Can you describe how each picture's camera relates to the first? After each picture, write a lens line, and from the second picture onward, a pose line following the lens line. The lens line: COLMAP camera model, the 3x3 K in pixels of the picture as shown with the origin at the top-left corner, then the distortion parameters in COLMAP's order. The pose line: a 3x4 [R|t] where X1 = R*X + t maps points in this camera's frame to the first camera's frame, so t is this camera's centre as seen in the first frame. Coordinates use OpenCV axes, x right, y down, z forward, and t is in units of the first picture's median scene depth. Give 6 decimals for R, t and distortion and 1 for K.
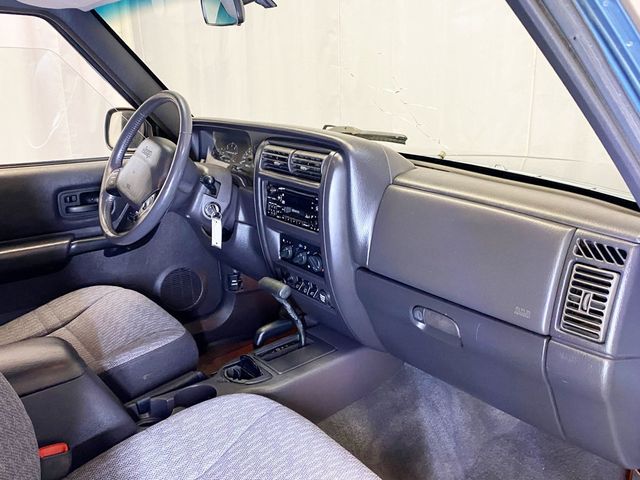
lens RADIAL K [[568.4, 0, 318.6], [0, 568.4, 237.7], [0, 0, 1]] dist [0.050976, -0.089258]
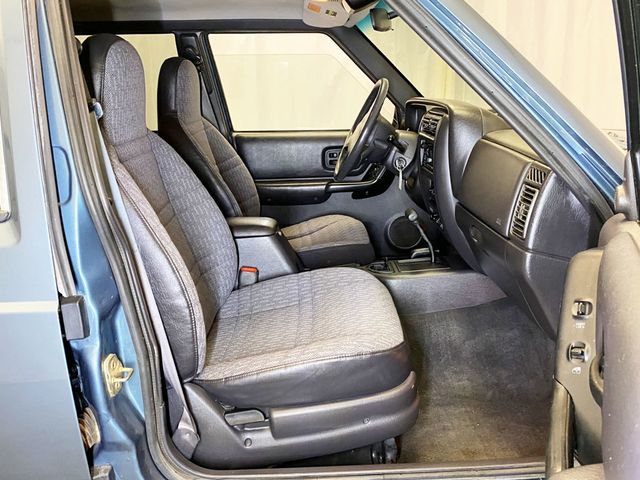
lens RADIAL K [[568.4, 0, 320.5], [0, 568.4, 240.8], [0, 0, 1]] dist [0.050976, -0.089258]
pose [[0.797462, 0.140144, -0.586868, 0.567923], [-0.143832, 0.988766, 0.040672, 0.125266], [0.585975, 0.051976, 0.808660, -0.262428]]
